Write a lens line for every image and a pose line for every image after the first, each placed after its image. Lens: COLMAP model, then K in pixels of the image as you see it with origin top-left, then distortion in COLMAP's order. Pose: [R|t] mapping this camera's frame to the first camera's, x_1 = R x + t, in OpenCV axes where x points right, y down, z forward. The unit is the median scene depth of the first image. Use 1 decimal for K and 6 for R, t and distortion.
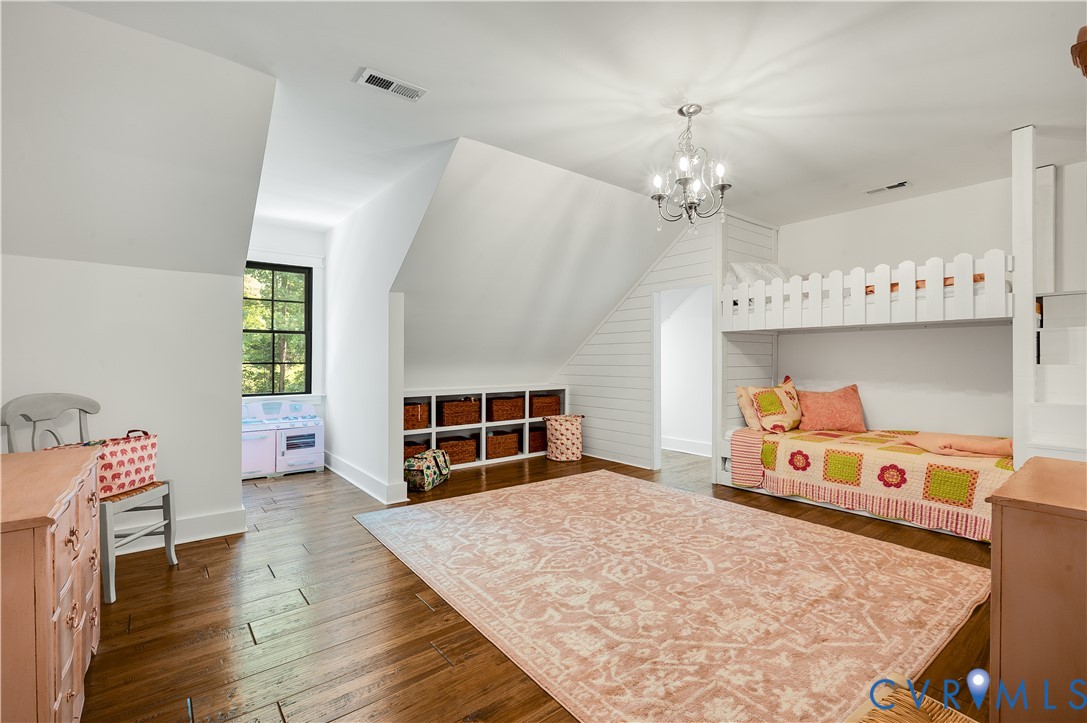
lens RADIAL K [[485.9, 0, 551.0], [0, 485.9, 357.0], [0, 0, 1]] dist [-0.000416, 0.000179]
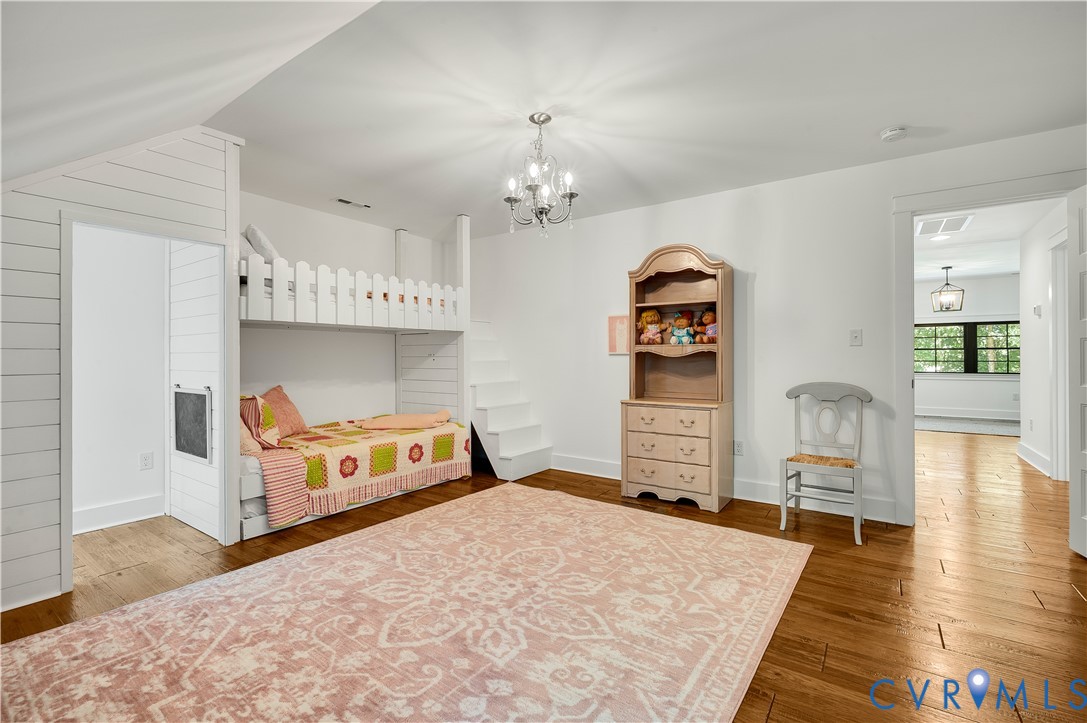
lens RADIAL K [[485.9, 0, 551.0], [0, 485.9, 357.0], [0, 0, 1]] dist [-0.000416, 0.000179]
pose [[-0.289060, -0.000125, 0.957311, -0.622011], [-0.003055, 0.999995, -0.000792, 0.002478], [-0.957306, -0.003153, -0.289059, 1.120642]]
